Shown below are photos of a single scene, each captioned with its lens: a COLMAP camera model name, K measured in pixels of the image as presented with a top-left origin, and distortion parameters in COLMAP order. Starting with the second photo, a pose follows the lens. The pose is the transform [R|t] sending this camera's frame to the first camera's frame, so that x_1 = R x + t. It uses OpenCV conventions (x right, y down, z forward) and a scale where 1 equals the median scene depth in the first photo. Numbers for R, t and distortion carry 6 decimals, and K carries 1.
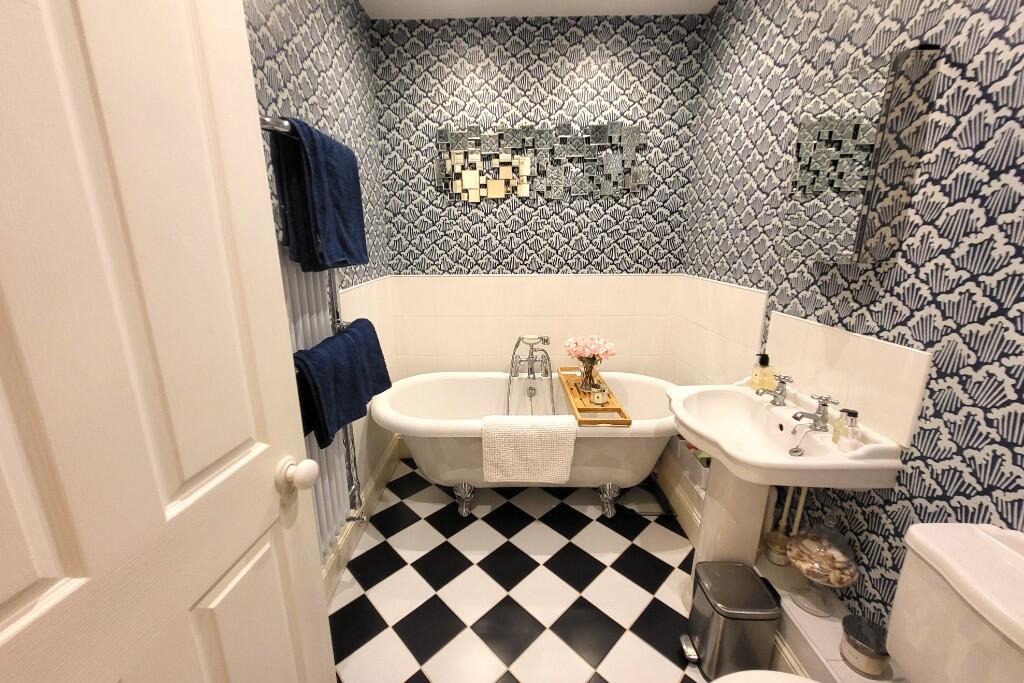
lens RADIAL K [[405.5, 0, 492.9], [0, 405.5, 348.8], [0, 0, 1]] dist [0.010801, -0.001928]
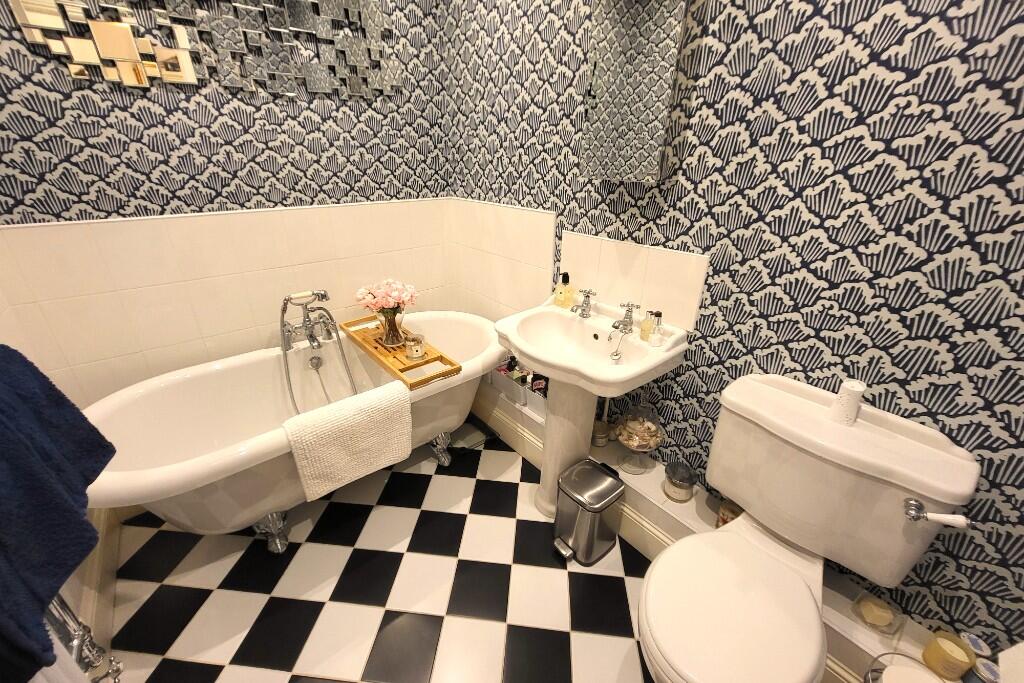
lens RADIAL K [[405.5, 0, 510.8], [0, 405.5, 347.1], [0, 0, 1]] dist [0.010801, -0.001928]
pose [[0.757178, -0.272087, 0.593844, -0.125443], [0.165999, 0.959423, 0.227931, -0.064825], [-0.631764, -0.074007, 0.771620, 0.247153]]
